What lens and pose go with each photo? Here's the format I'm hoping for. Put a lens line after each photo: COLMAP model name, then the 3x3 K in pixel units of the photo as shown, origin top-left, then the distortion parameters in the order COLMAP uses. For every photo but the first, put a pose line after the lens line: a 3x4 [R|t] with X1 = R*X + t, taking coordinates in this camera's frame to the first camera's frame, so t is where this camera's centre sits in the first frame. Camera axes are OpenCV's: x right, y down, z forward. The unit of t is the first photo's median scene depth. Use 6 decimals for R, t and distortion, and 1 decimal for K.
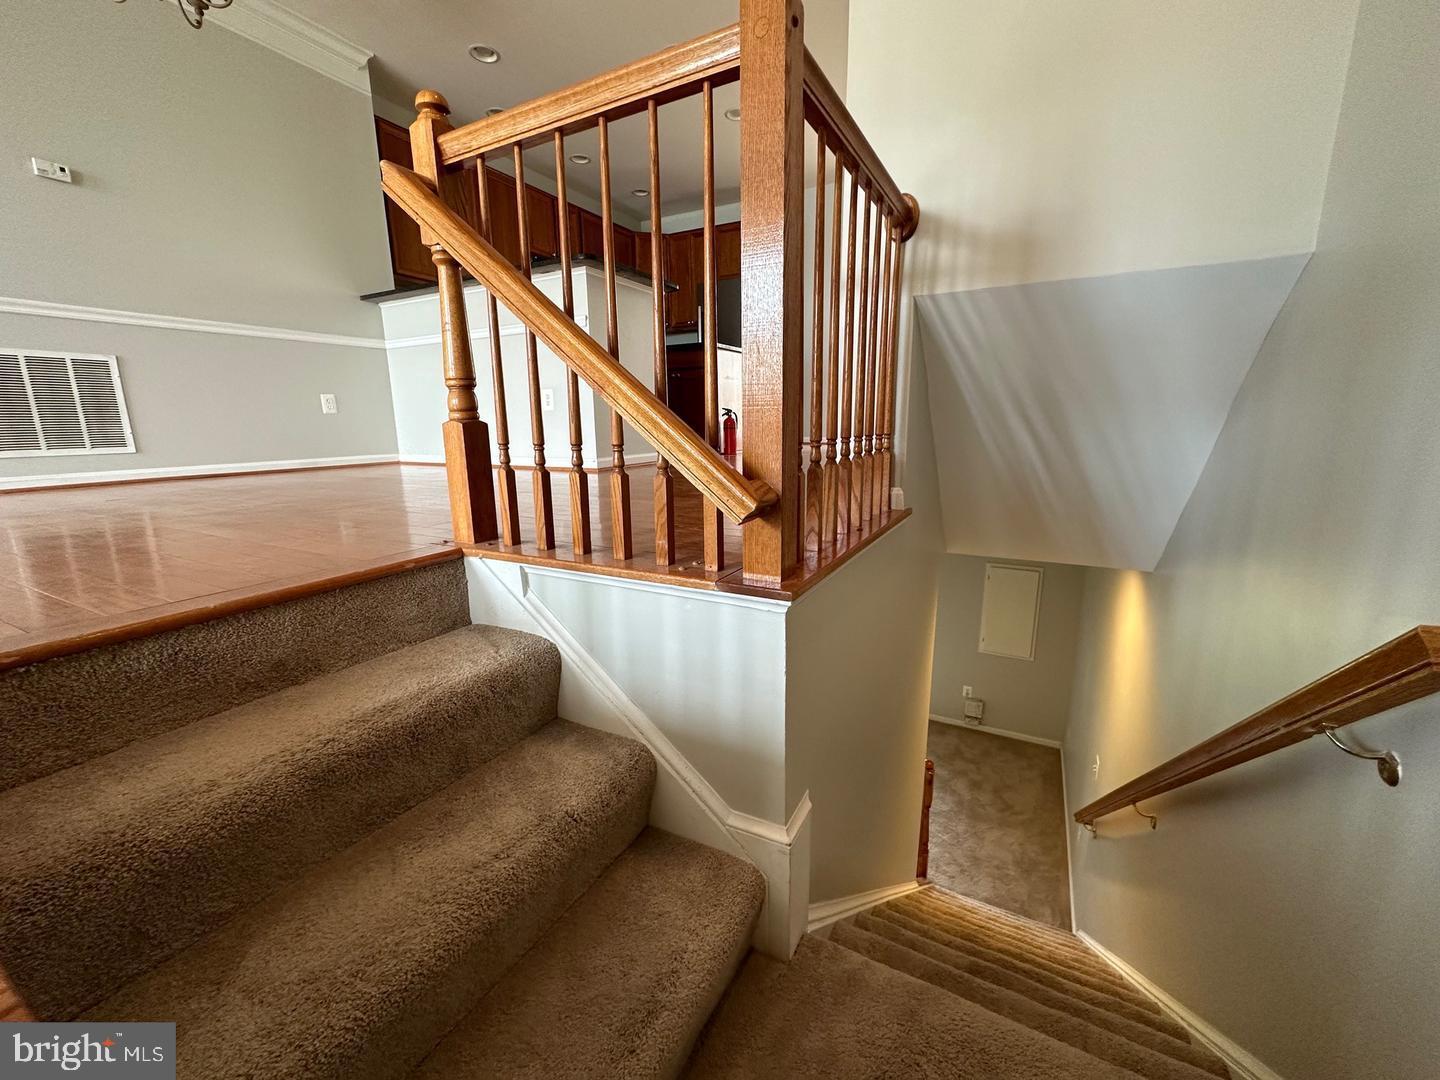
lens RADIAL K [[574.1, 0, 720.0], [0, 574.1, 540.0], [0, 0, 1]] dist [-0.001902, 0.000219]
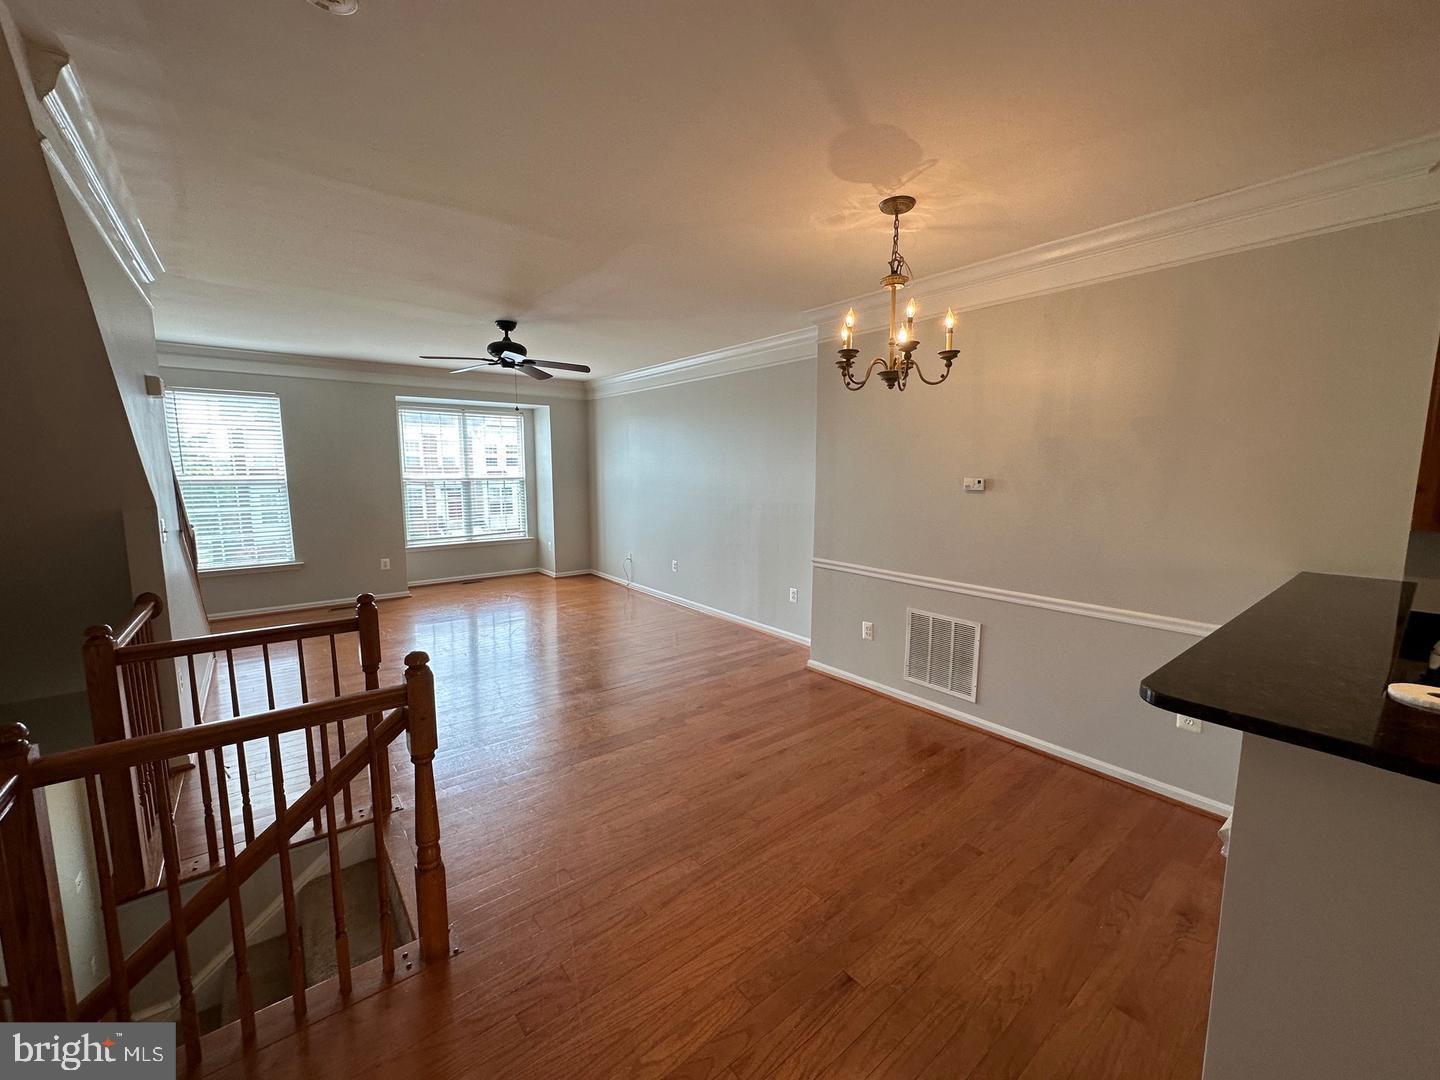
lens RADIAL K [[574.1, 0, 720.0], [0, 574.1, 540.0], [0, 0, 1]] dist [-0.001902, 0.000219]
pose [[-0.392010, 0.127776, -0.911044, 0.146746], [-0.185206, 0.959070, 0.214204, -0.489967], [0.901125, 0.252701, -0.352300, 0.686671]]
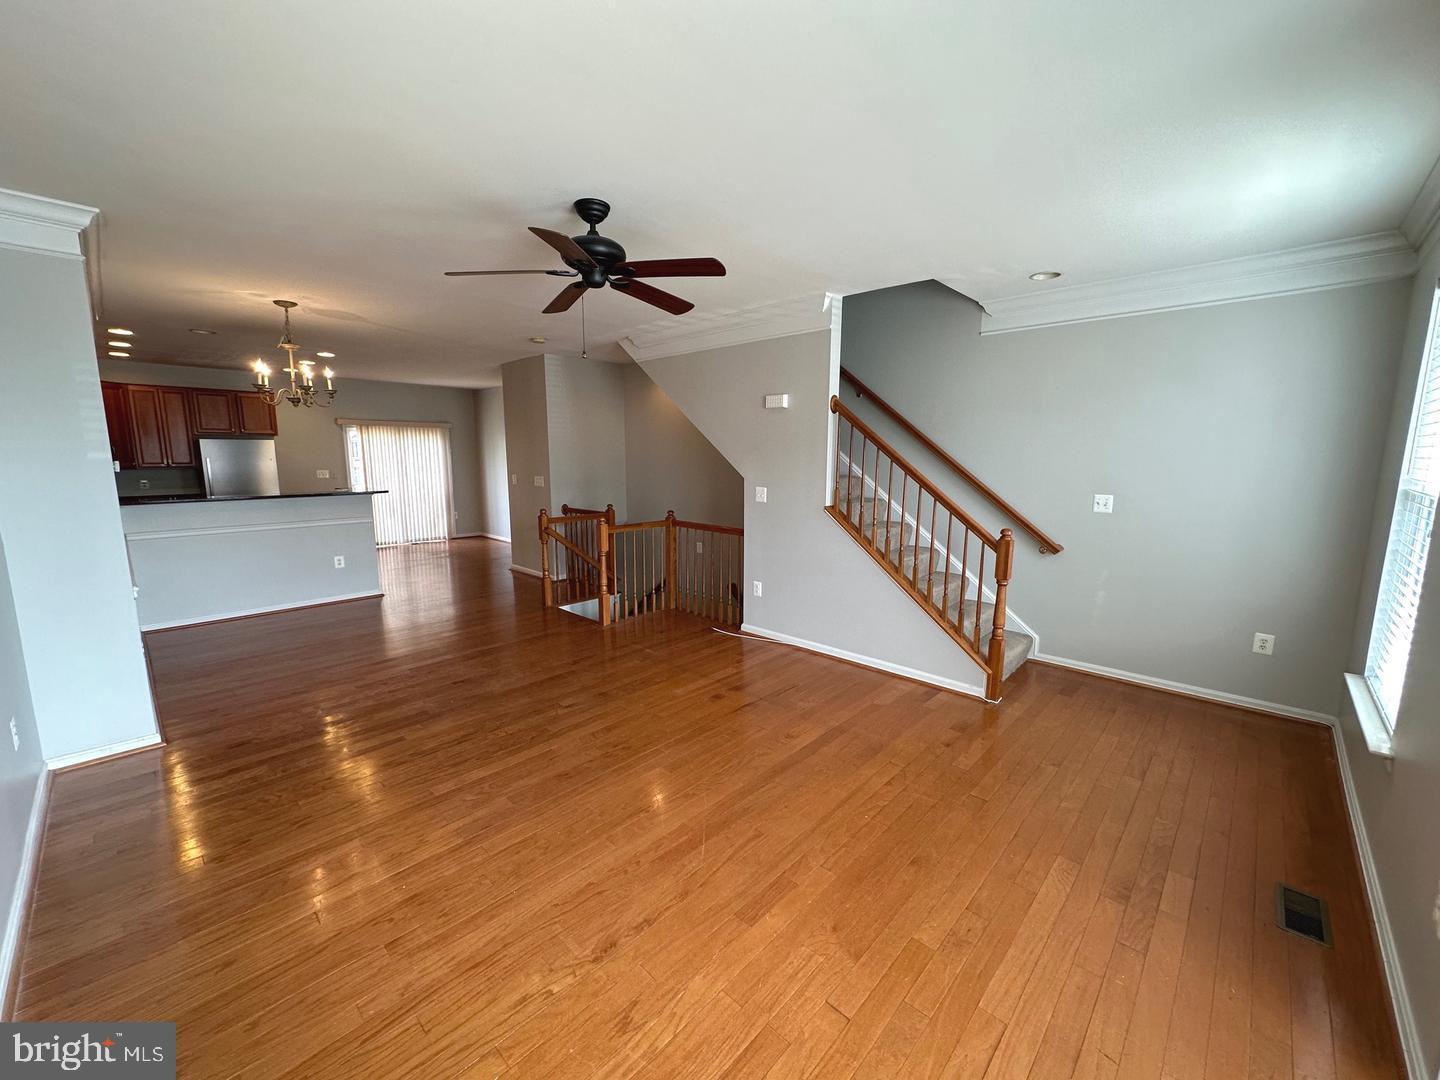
lens RADIAL K [[574.1, 0, 720.0], [0, 574.1, 540.0], [0, 0, 1]] dist [-0.001902, 0.000219]
pose [[0.264322, -0.132577, 0.955279, -1.509661], [0.190305, 0.978201, 0.083102, -0.217164], [-0.945472, 0.159829, 0.283790, -0.534841]]
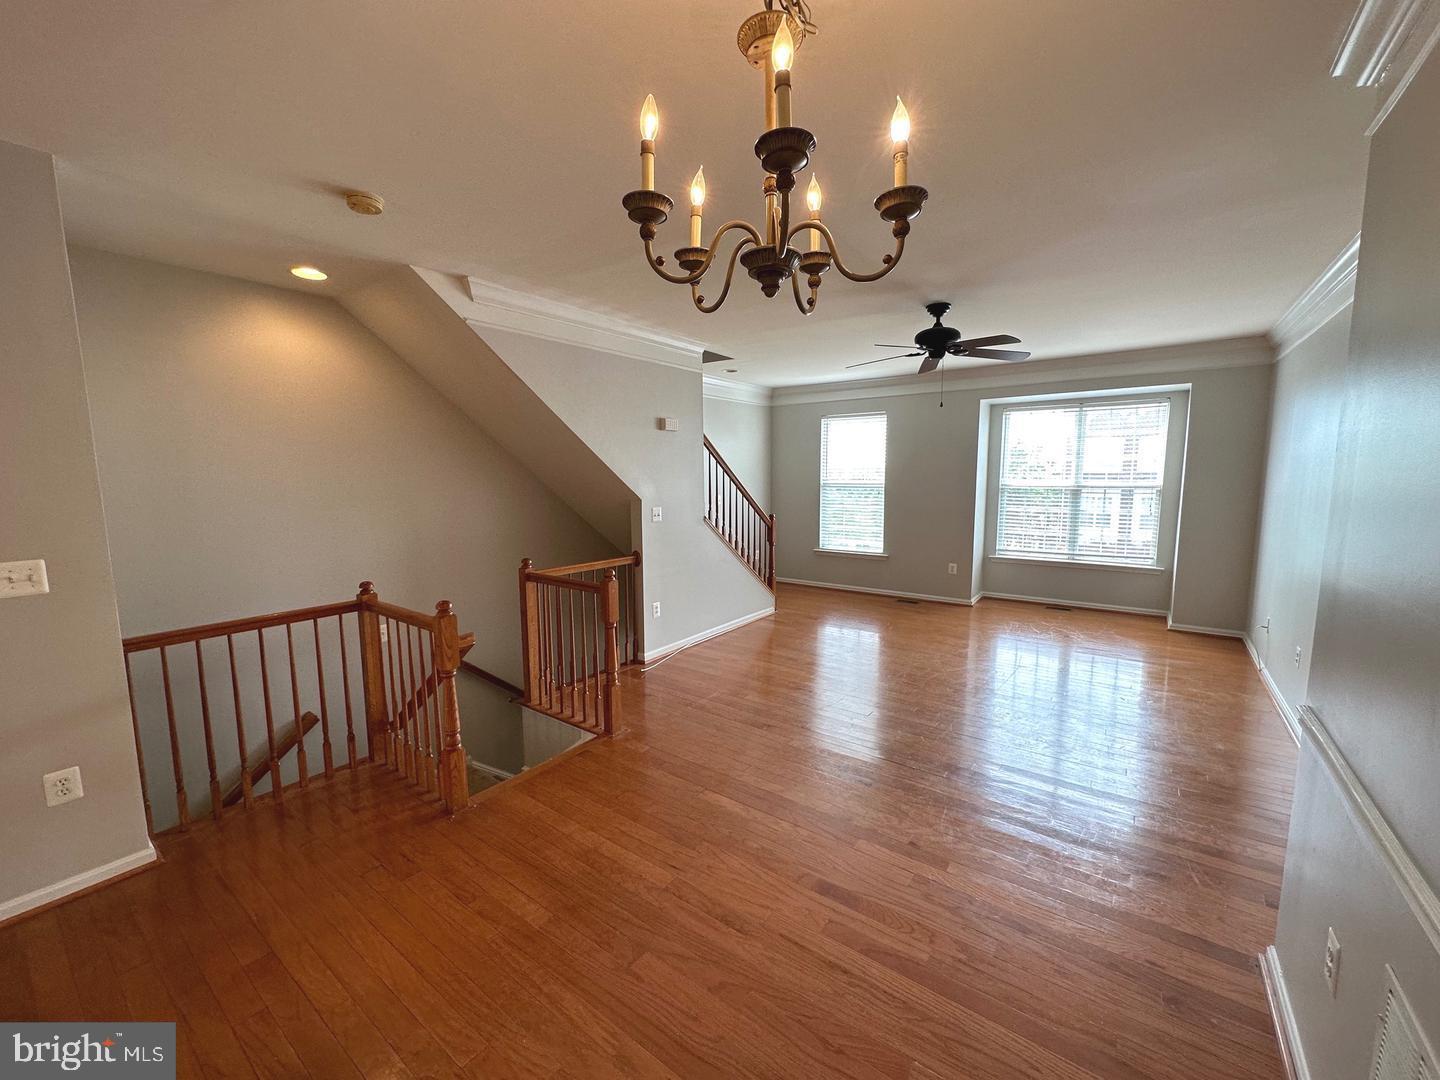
lens RADIAL K [[574.1, 0, 720.0], [0, 574.1, 540.0], [0, 0, 1]] dist [-0.001902, 0.000219]
pose [[-0.989554, 0.002315, 0.144147, -0.589852], [0.047569, 0.949115, 0.311317, -0.525450], [-0.136091, 0.314922, -0.939310, 0.902801]]
